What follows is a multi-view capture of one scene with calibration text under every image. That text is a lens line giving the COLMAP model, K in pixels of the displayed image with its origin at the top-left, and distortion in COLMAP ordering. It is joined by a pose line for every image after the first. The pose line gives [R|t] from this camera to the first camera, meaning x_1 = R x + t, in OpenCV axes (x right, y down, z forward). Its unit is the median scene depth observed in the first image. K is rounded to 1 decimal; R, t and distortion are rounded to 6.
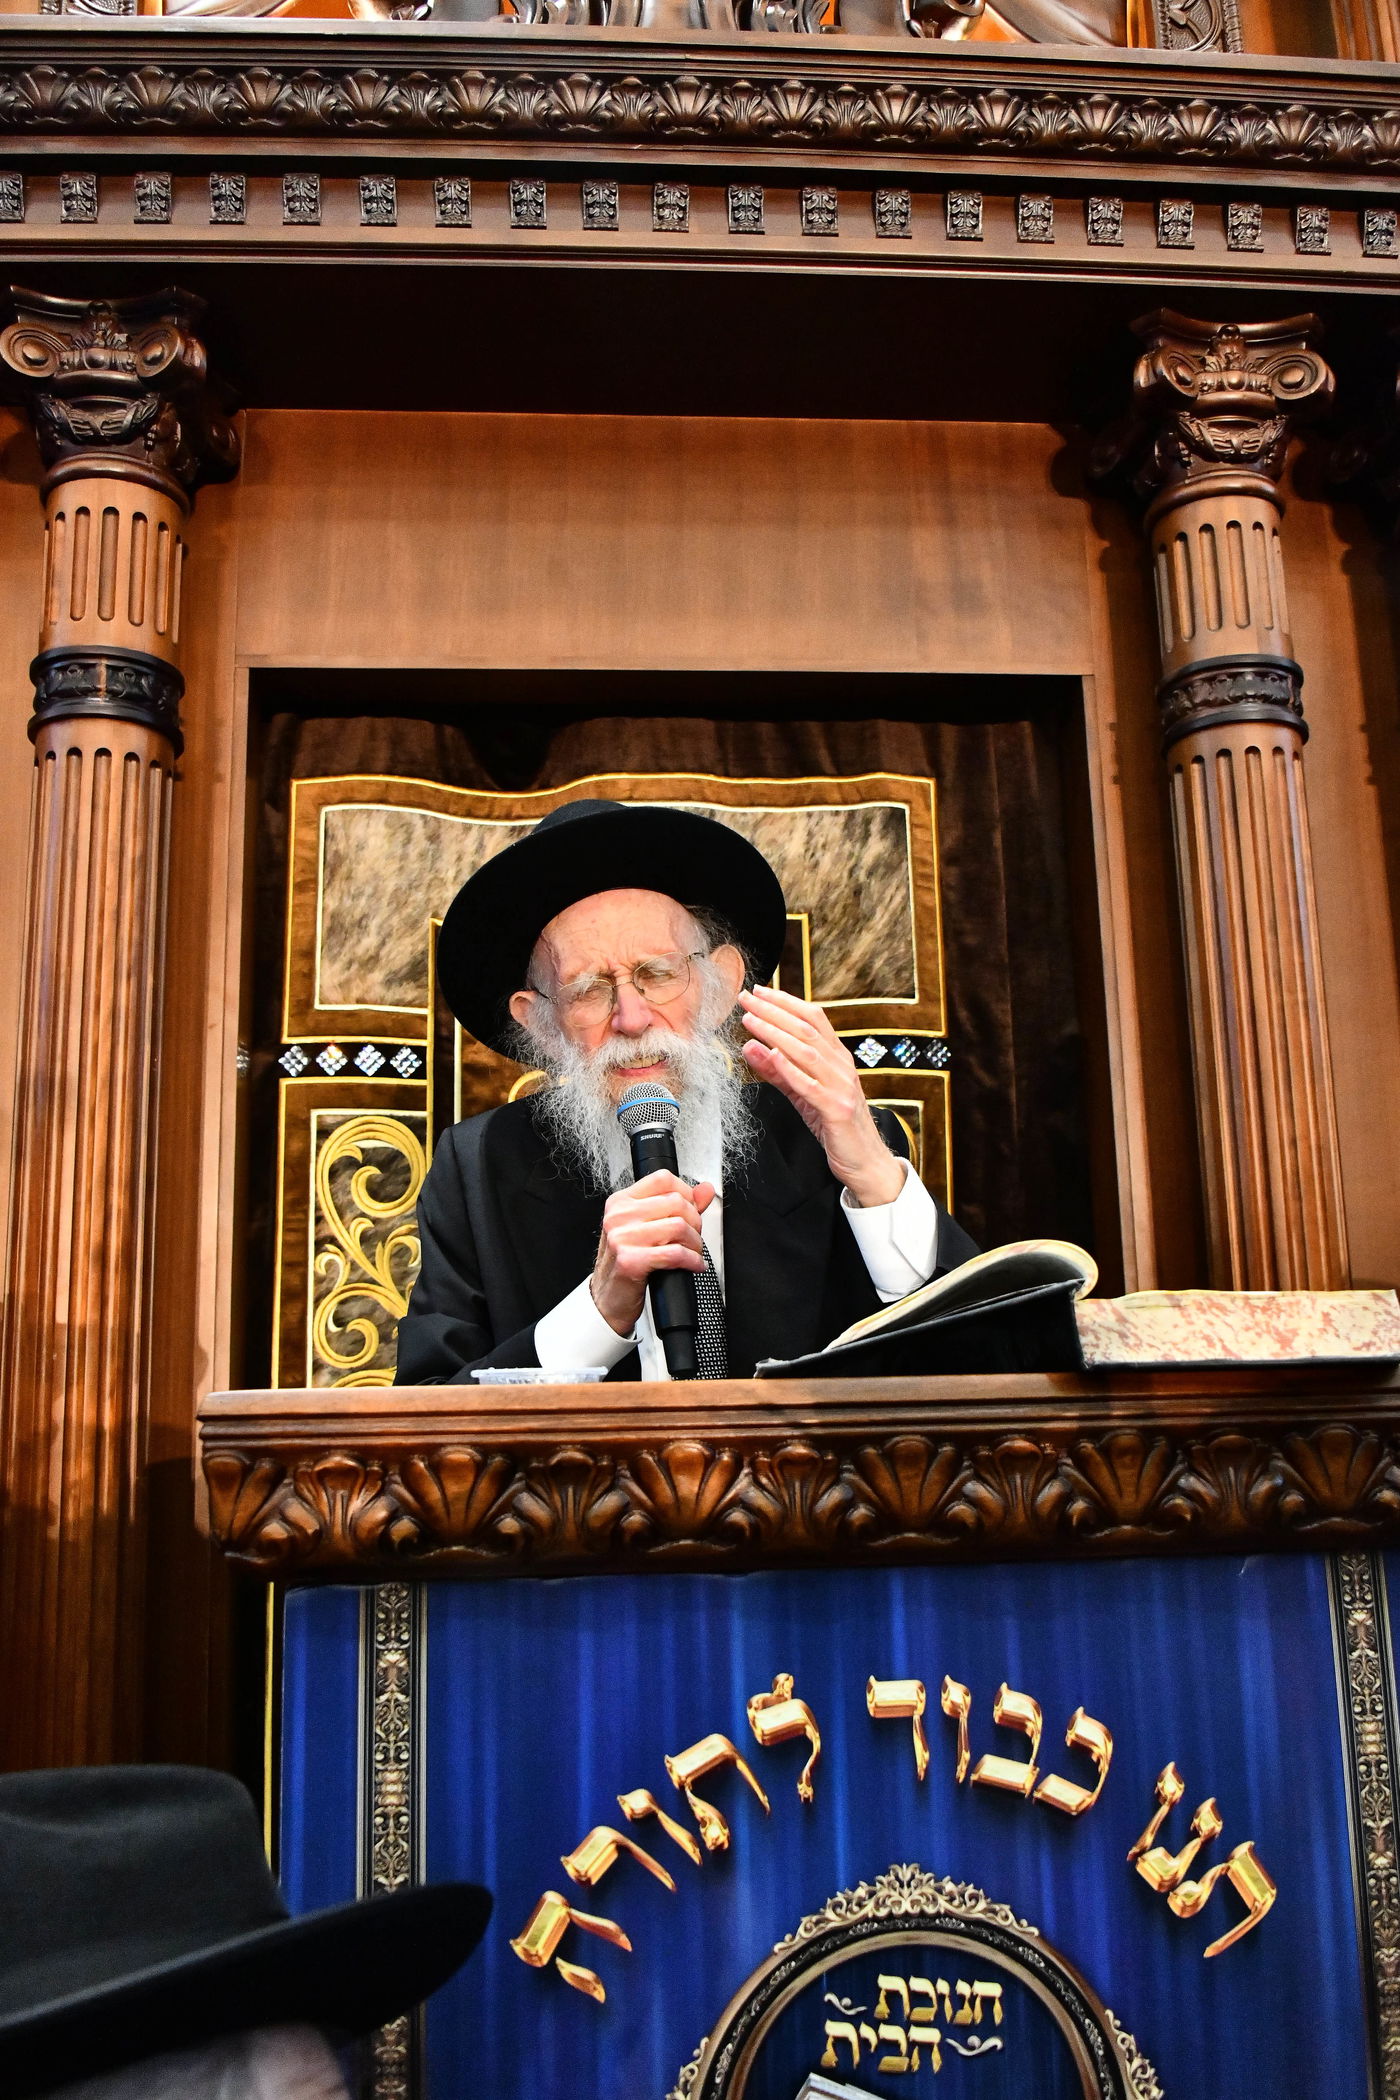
lens RADIAL K [[1713.3, 0, 682.9], [0, 1713.3, 1048.6], [0, 0, 1]] dist [-0.042475, -0.003444]
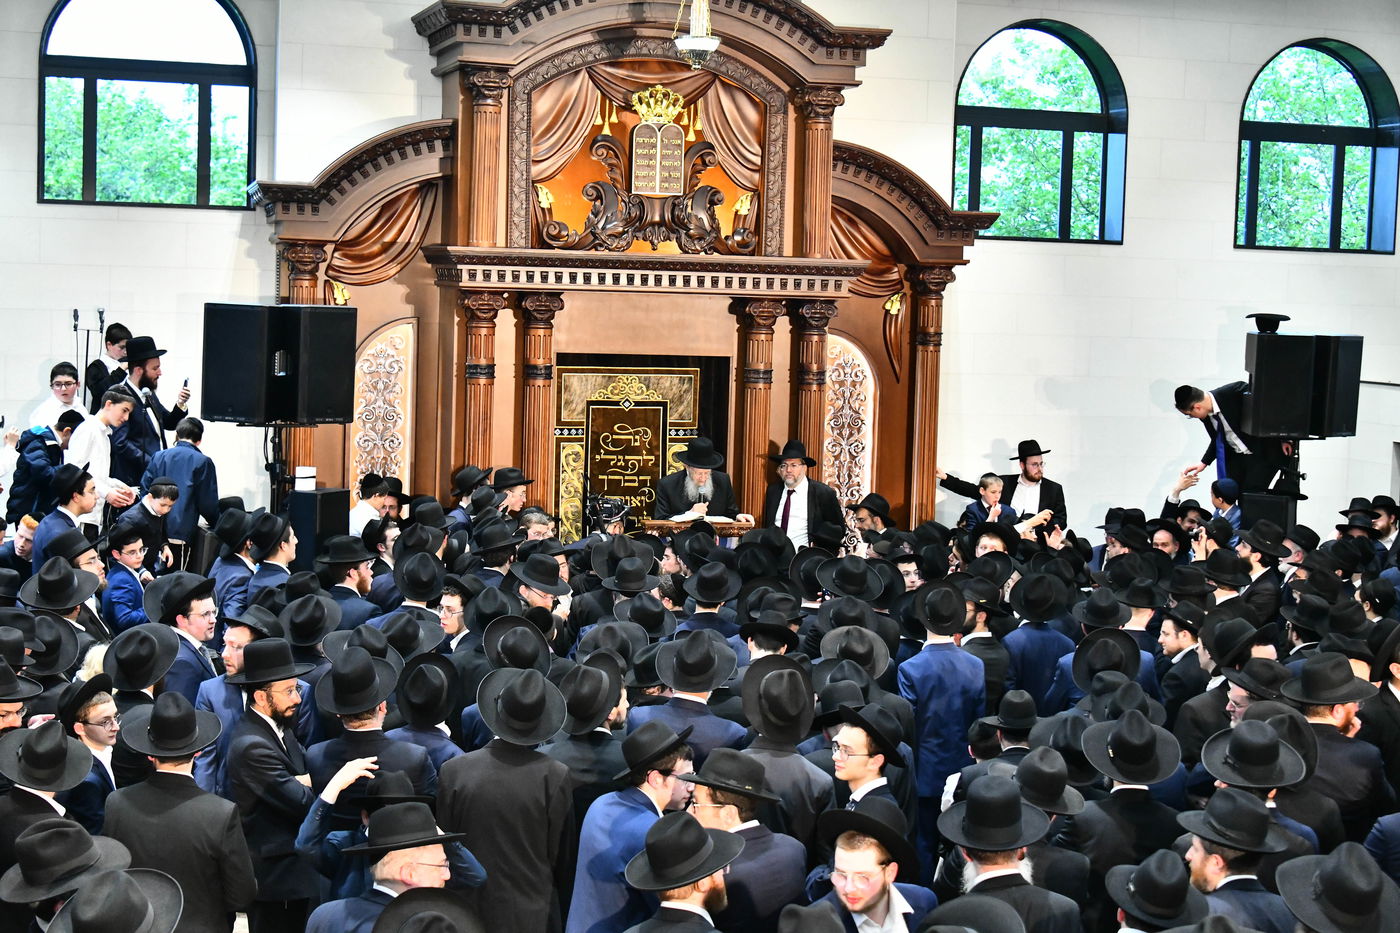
lens RADIAL K [[2384.4, 0, 699.0], [0, 2384.4, 433.2], [0, 0, 1]] dist [-0.032363, -0.022211]
pose [[0.975793, 0.034442, 0.215967, -1.256386], [-0.090766, 0.962233, 0.256648, -1.693898], [-0.198971, -0.270038, 0.942067, -5.205568]]
